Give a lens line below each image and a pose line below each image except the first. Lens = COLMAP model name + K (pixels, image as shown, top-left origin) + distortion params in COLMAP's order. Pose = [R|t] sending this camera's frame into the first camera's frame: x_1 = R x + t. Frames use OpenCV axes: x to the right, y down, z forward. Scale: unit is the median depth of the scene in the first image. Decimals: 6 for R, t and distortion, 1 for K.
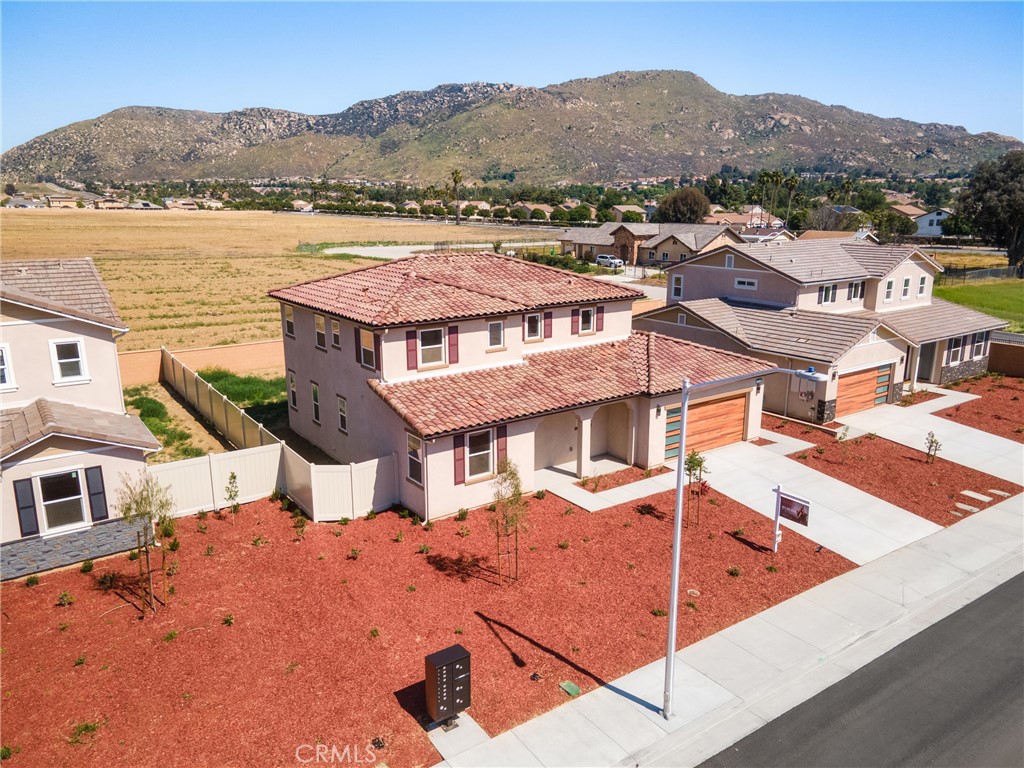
lens RADIAL K [[743.2, 0, 507.3], [0, 743.2, 405.3], [0, 0, 1]] dist [0.003852, 0.078719]
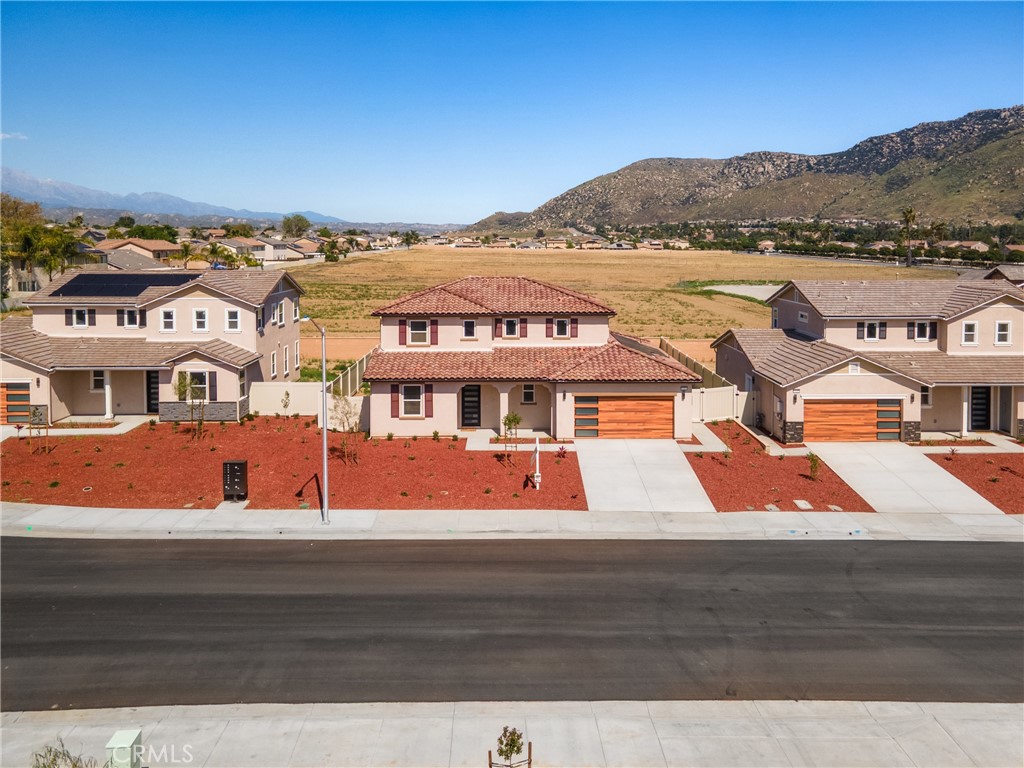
lens RADIAL K [[792.5, 0, 538.2], [0, 792.5, 335.8], [0, 0, 1]] dist [0.013997, 0.056656]
pose [[0.837550, 0.070696, -0.541767, 0.644083], [-0.150551, 0.983068, -0.104463, 0.040498], [0.525208, 0.169056, 0.834012, -0.147459]]
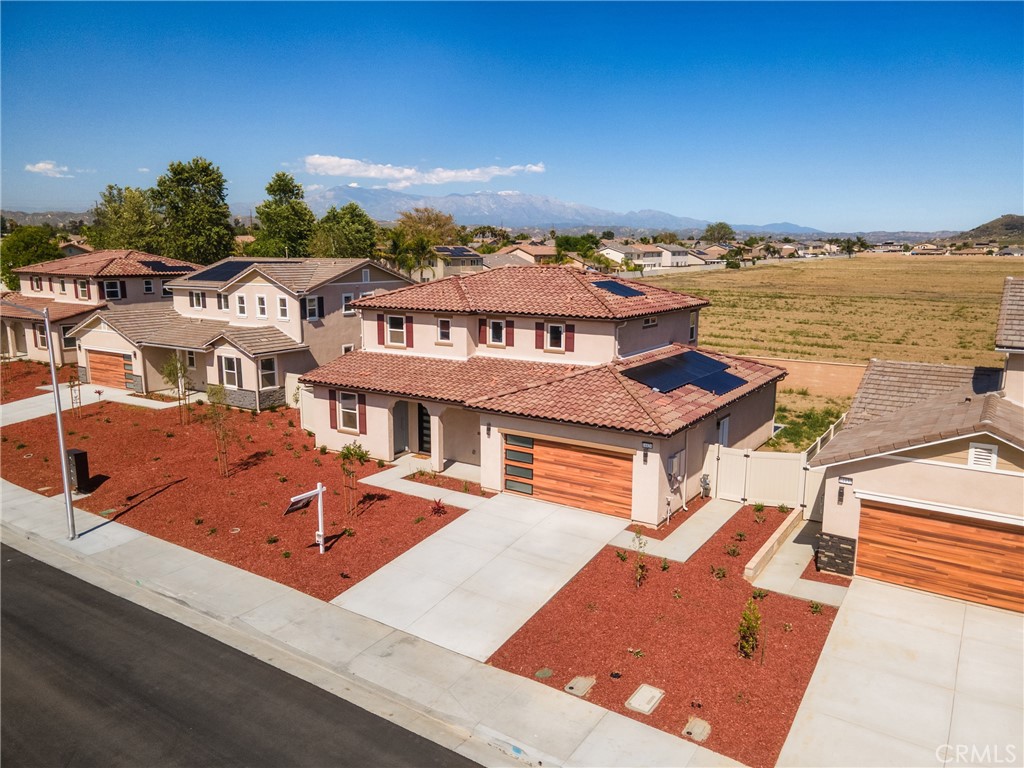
lens RADIAL K [[743.2, 0, 507.3], [0, 743.2, 405.3], [0, 0, 1]] dist [0.003852, 0.078719]
pose [[0.360959, 0.192908, -0.912412, 0.744427], [-0.249462, 0.962692, 0.104849, -0.088385], [0.898597, 0.189766, 0.395615, 0.454372]]
